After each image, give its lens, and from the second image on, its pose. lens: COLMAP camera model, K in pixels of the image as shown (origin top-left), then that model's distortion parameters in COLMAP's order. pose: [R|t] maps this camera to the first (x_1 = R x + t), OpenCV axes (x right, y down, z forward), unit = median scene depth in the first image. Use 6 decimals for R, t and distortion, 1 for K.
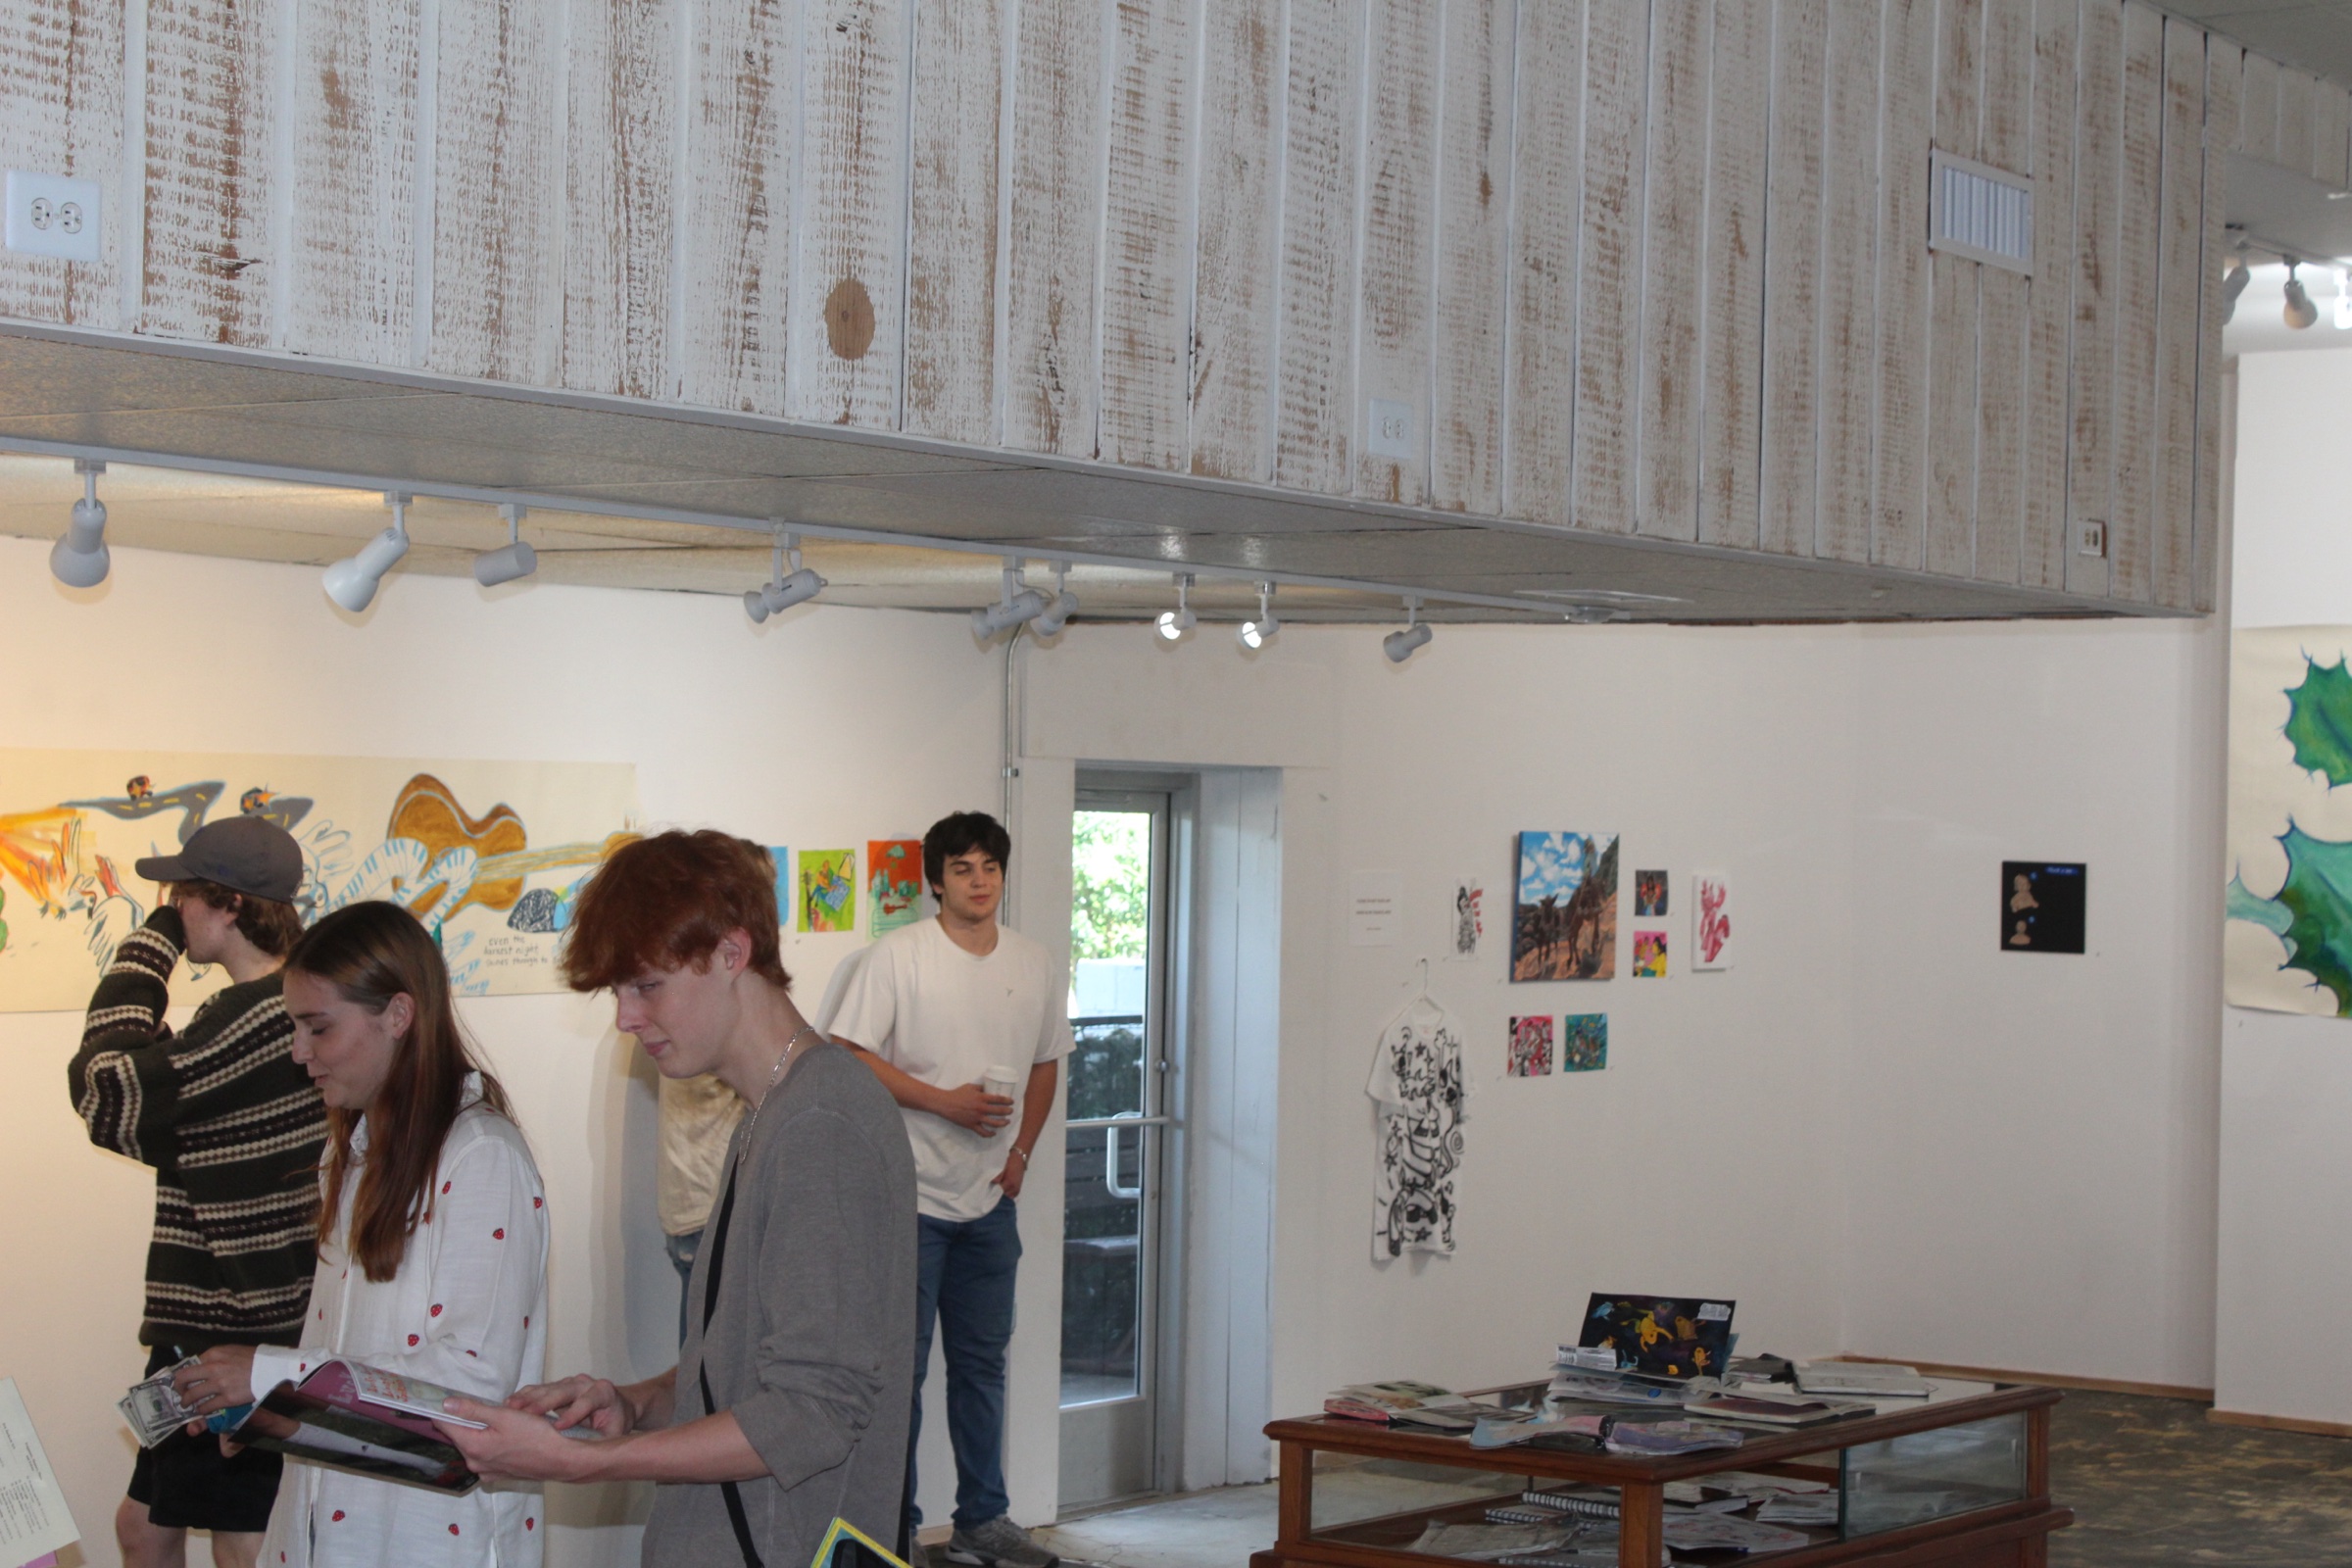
lens RADIAL K [[4341.2, 0, 1152.1], [0, 4341.2, 735.2], [0, 0, 1]] dist [0.024104, 0.000000]
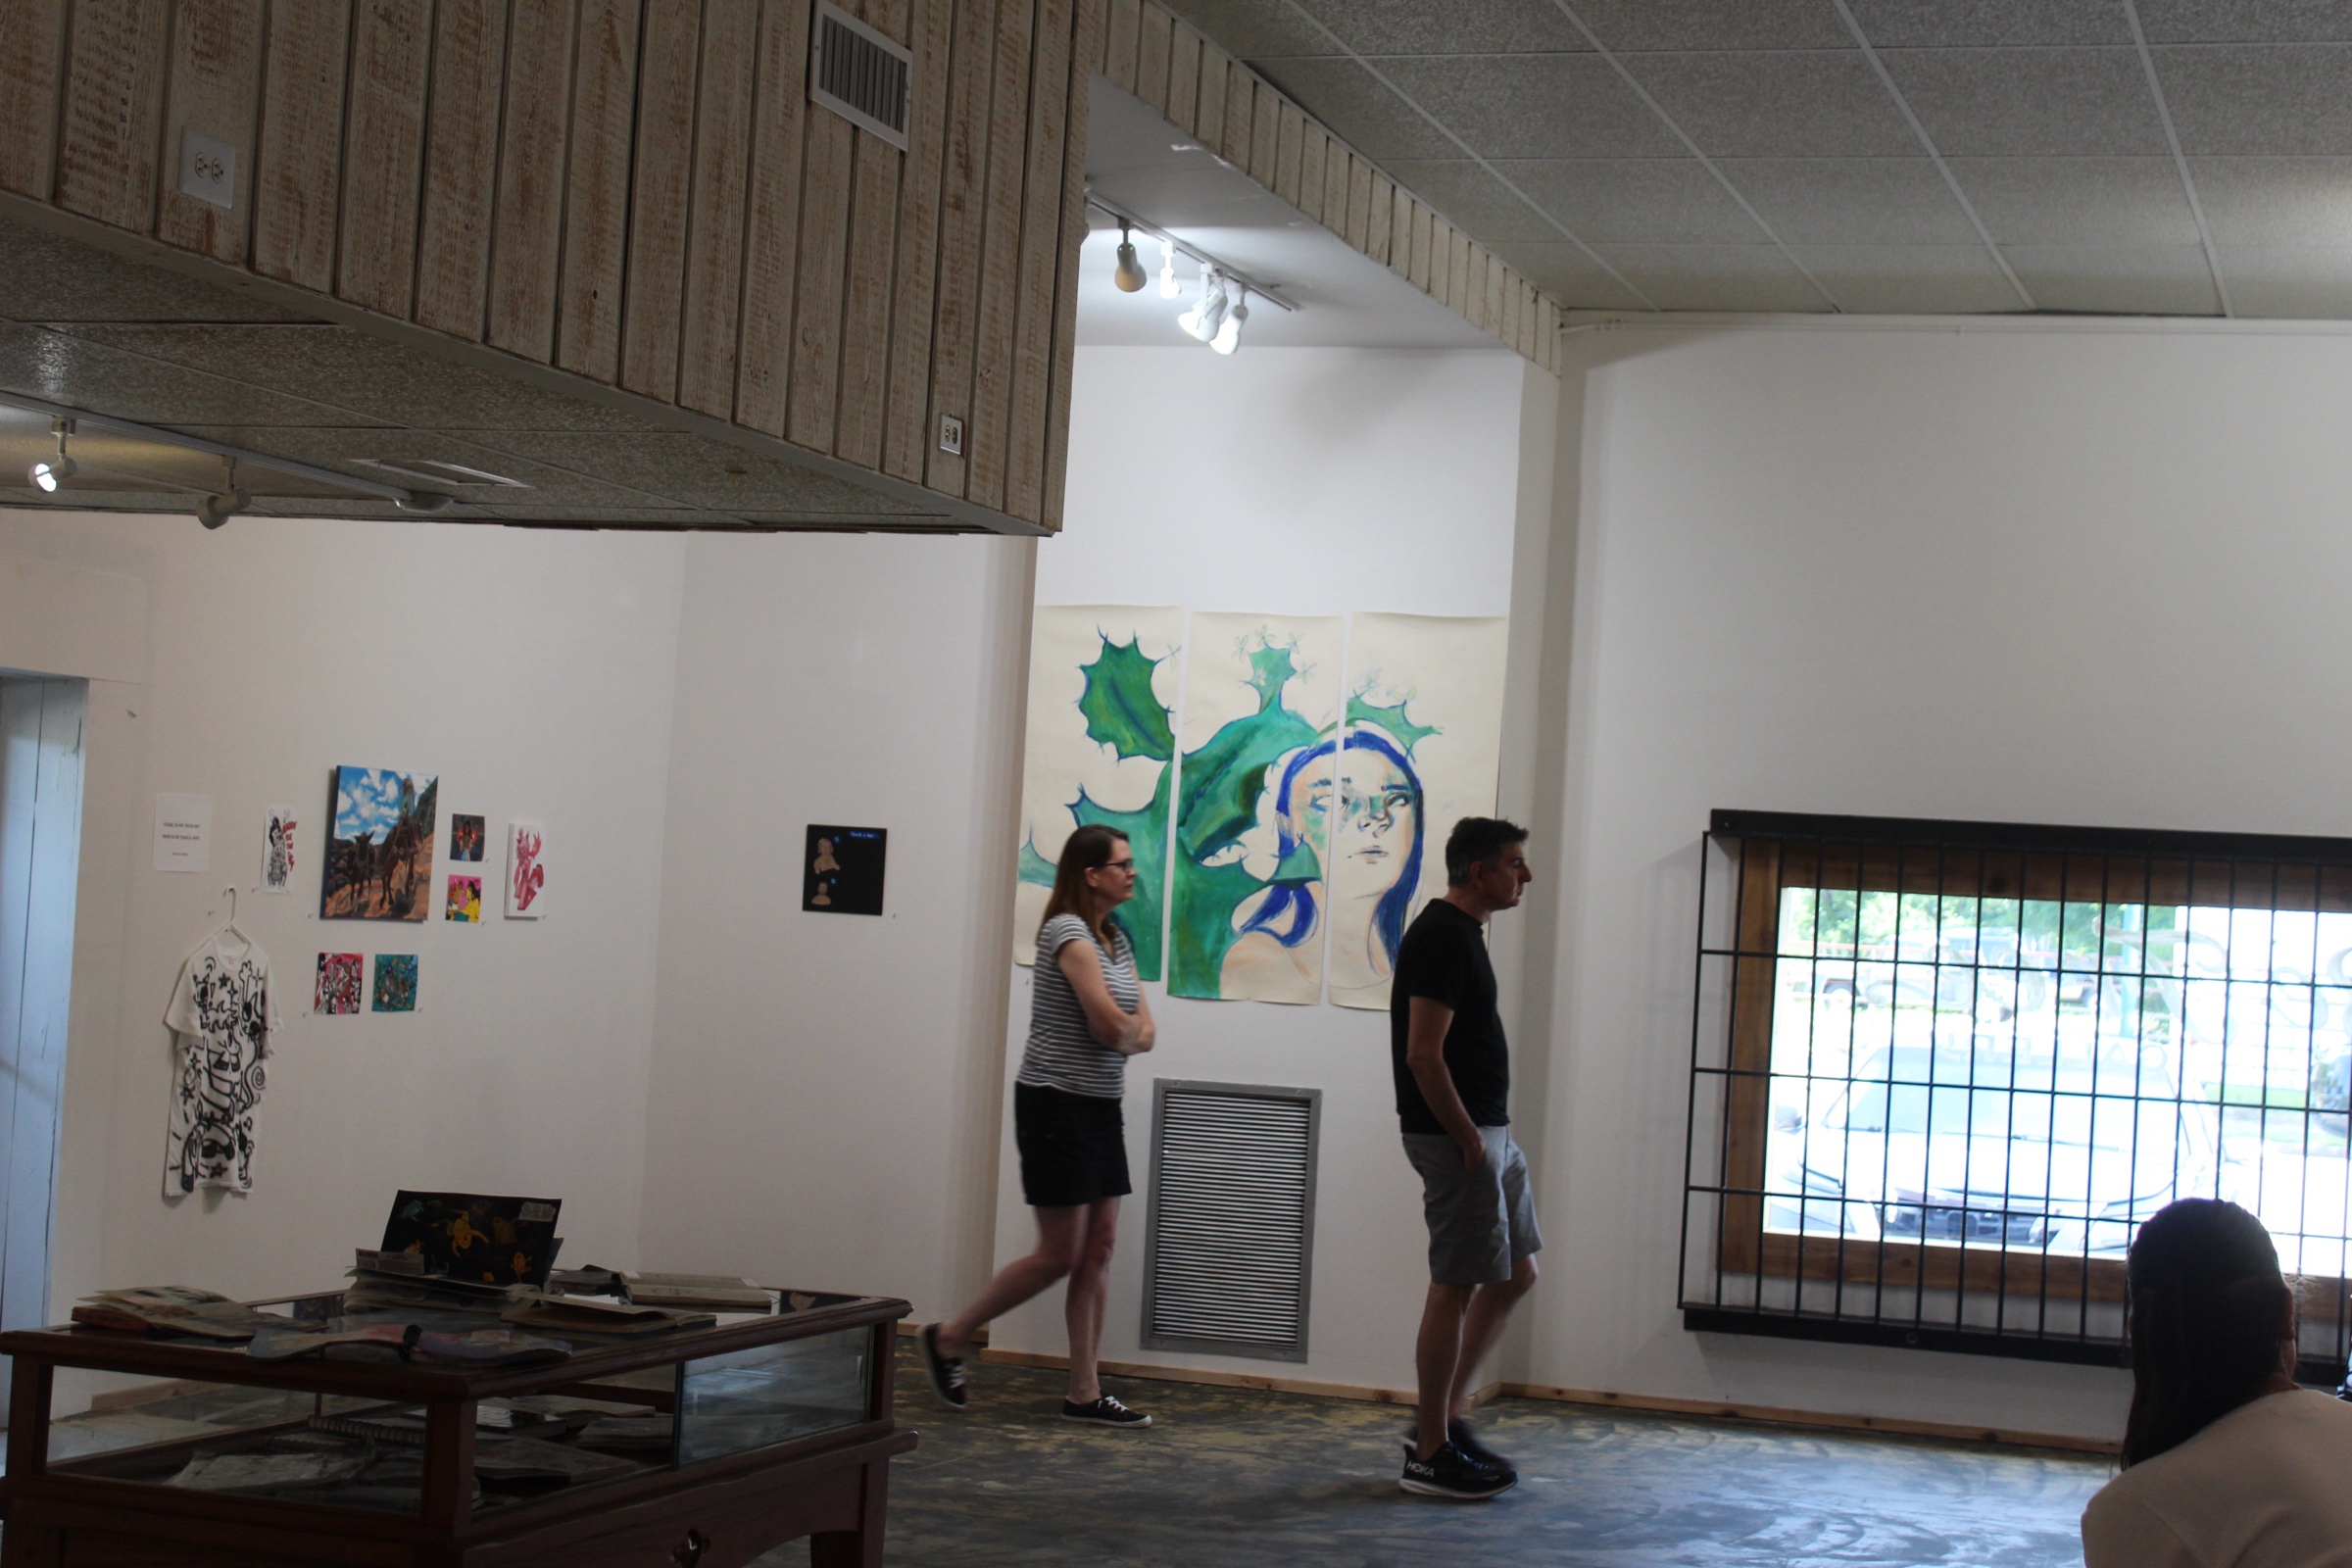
lens RADIAL K [[3766.2, 0, 1146.9], [0, 3766.2, 750.4], [0, 0, 1]] dist [-0.010304, 0.000000]
pose [[0.955776, 0.043554, 0.290852, 0.015588], [-0.040486, 0.999043, -0.016561, 0.034883], [-0.291295, 0.004053, 0.956625, 0.173018]]
